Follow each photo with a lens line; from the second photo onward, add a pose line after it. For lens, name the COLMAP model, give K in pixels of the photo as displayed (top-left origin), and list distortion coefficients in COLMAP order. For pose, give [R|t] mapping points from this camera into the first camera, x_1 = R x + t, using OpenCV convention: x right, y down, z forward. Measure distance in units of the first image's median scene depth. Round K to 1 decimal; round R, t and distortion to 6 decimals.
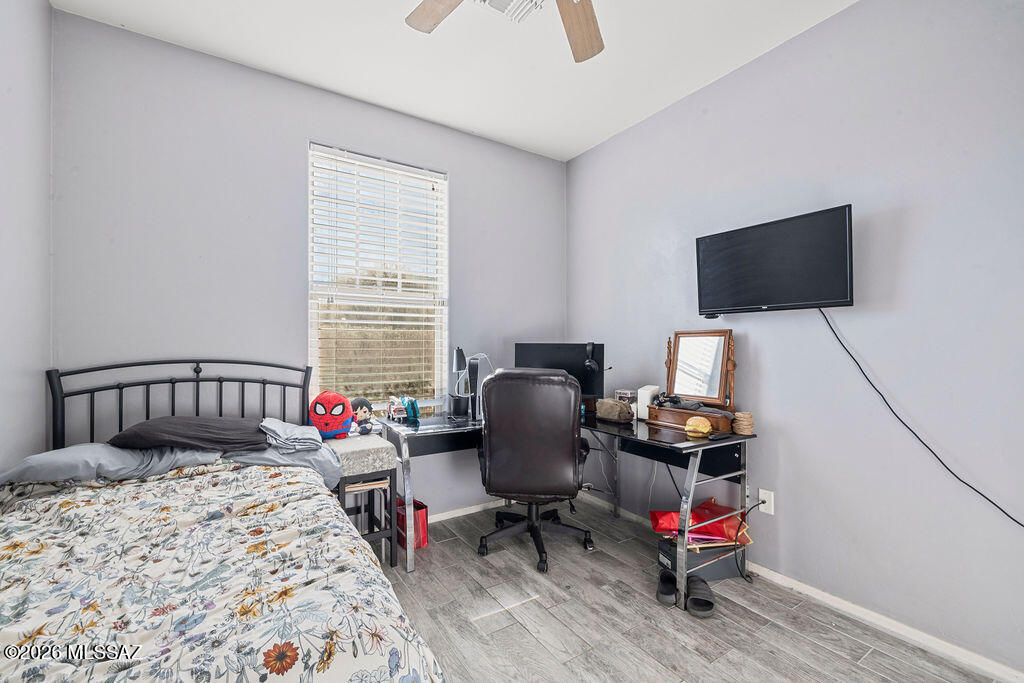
lens RADIAL K [[432.7, 0, 512.0], [0, 432.7, 344.6], [0, 0, 1]] dist [0.000357, -0.000204]
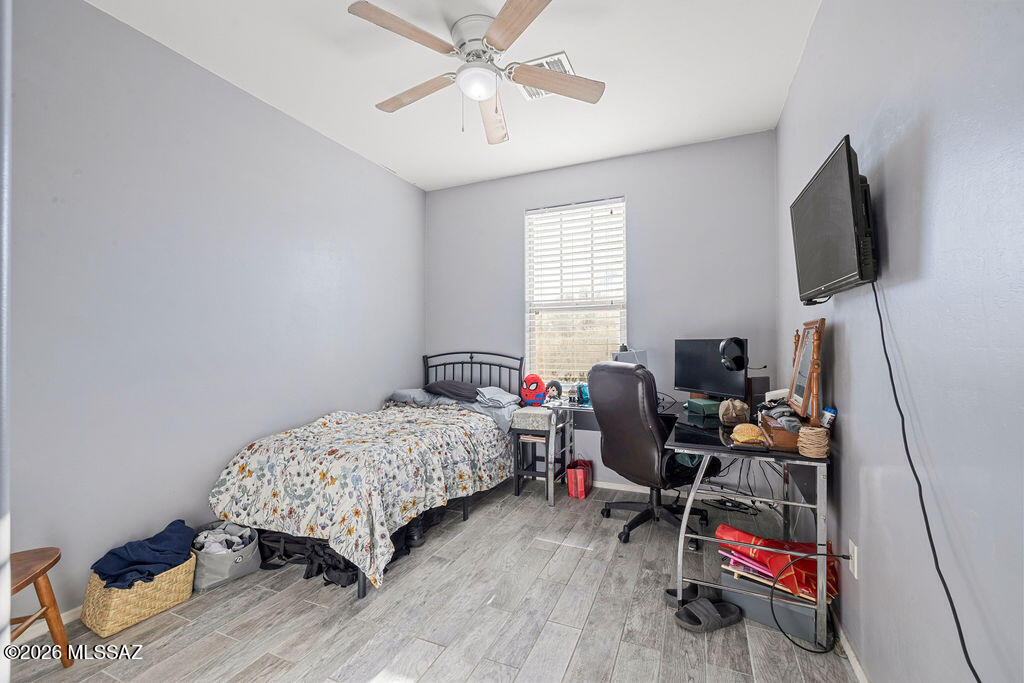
lens RADIAL K [[428.2, 0, 512.9], [0, 428.2, 338.5], [0, 0, 1]] dist [0.001081, -0.000013]
pose [[0.551320, -0.015167, -0.834156, 0.908971], [0.010567, 0.999881, -0.011196, 0.001121], [0.834227, -0.002642, 0.551415, 0.149411]]
